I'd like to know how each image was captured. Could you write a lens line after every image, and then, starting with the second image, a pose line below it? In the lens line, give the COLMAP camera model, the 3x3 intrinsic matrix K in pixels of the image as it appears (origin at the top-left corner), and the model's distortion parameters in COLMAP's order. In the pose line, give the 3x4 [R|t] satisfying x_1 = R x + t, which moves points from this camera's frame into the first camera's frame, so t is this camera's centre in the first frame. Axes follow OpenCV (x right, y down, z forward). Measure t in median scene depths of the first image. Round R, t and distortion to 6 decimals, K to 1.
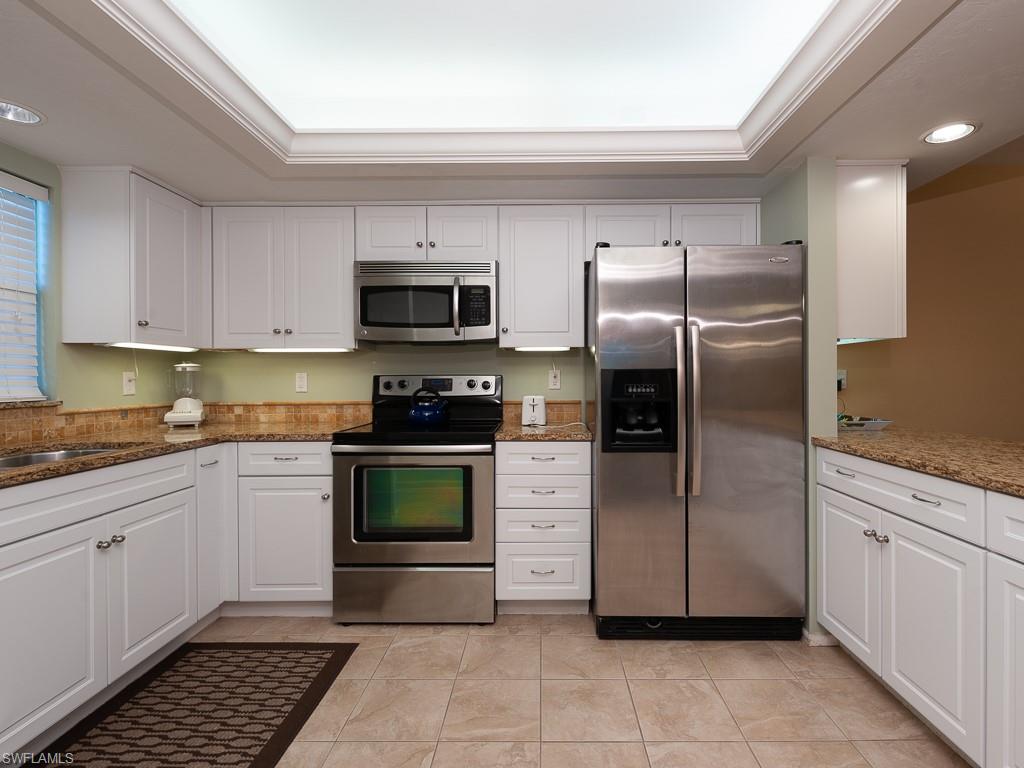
lens RADIAL K [[501.2, 0, 547.4], [0, 501.2, 380.0], [0, 0, 1]] dist [-0.000777, -0.001475]
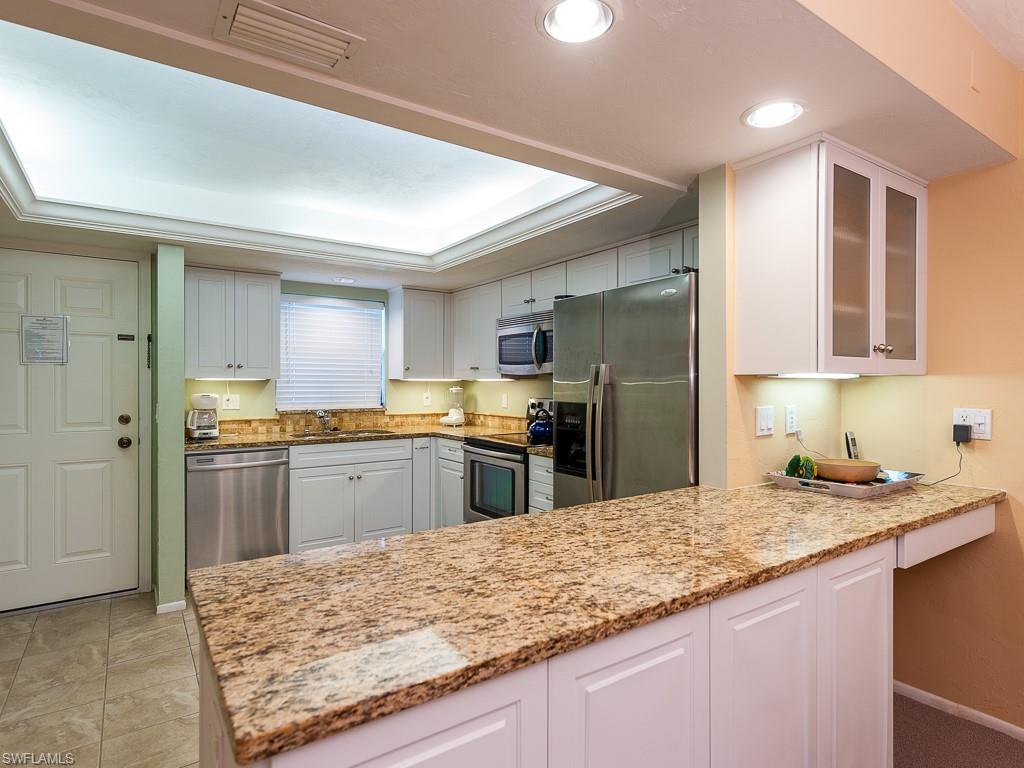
lens RADIAL K [[571.9, 0, 525.0], [0, 571.9, 384.6], [0, 0, 1]] dist [0.019944, -0.000032]
pose [[0.567246, 0.010088, -0.823486, 1.132756], [-0.008035, 0.999945, 0.006716, -0.068449], [0.823509, 0.002807, 0.567296, 0.155522]]
